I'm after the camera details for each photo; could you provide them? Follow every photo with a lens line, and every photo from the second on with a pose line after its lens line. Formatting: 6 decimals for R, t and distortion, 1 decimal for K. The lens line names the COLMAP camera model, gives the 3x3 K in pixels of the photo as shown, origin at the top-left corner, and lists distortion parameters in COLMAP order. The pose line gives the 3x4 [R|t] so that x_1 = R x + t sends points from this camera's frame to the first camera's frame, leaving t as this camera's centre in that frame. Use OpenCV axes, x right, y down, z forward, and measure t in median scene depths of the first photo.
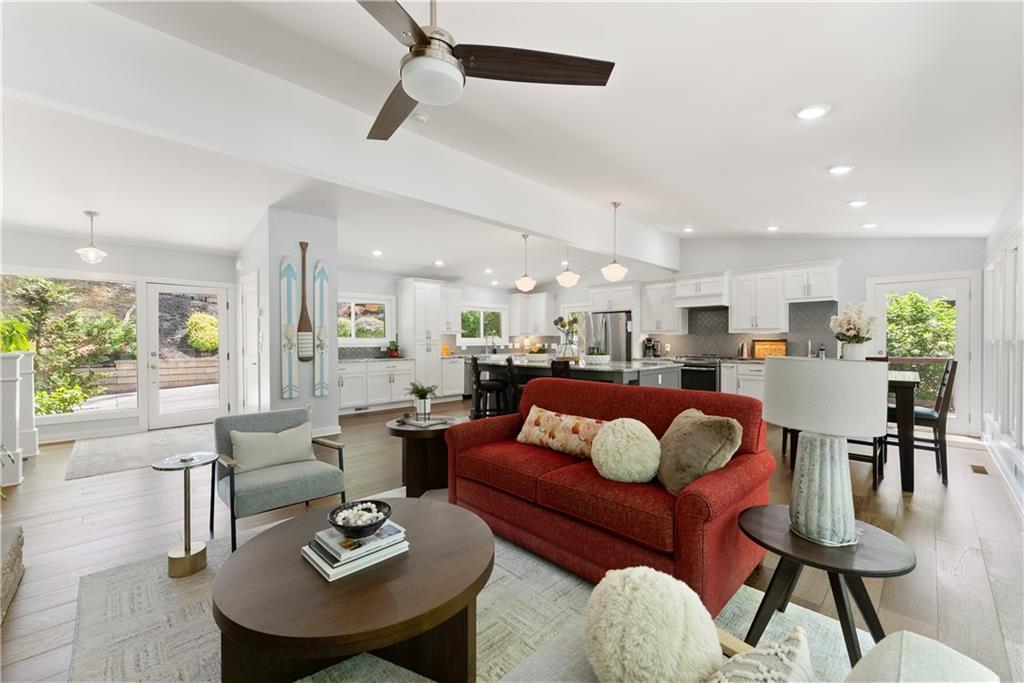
lens RADIAL K [[419.0, 0, 508.0], [0, 419.0, 345.0], [0, 0, 1]] dist [0.000644, 0.000135]
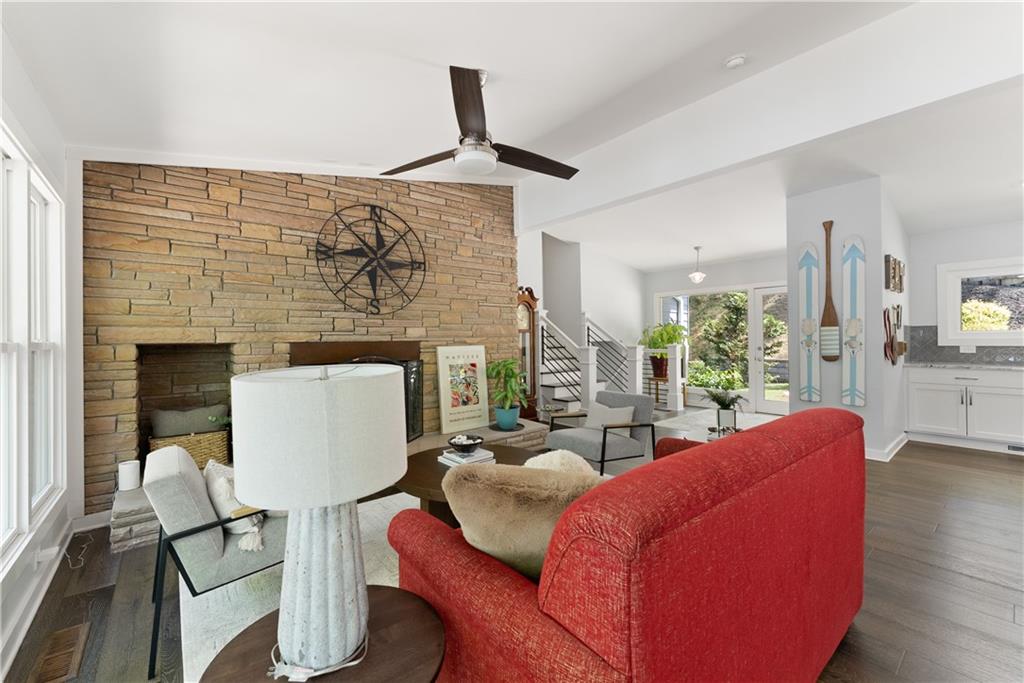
lens RADIAL K [[419.0, 0, 503.9], [0, 419.0, 338.6], [0, 0, 1]] dist [0.000644, 0.000135]
pose [[-0.091894, 0.002166, -0.995766, 0.431159], [-0.002790, 0.999993, 0.002432, -0.006936], [0.995765, 0.003002, -0.091887, 0.426786]]
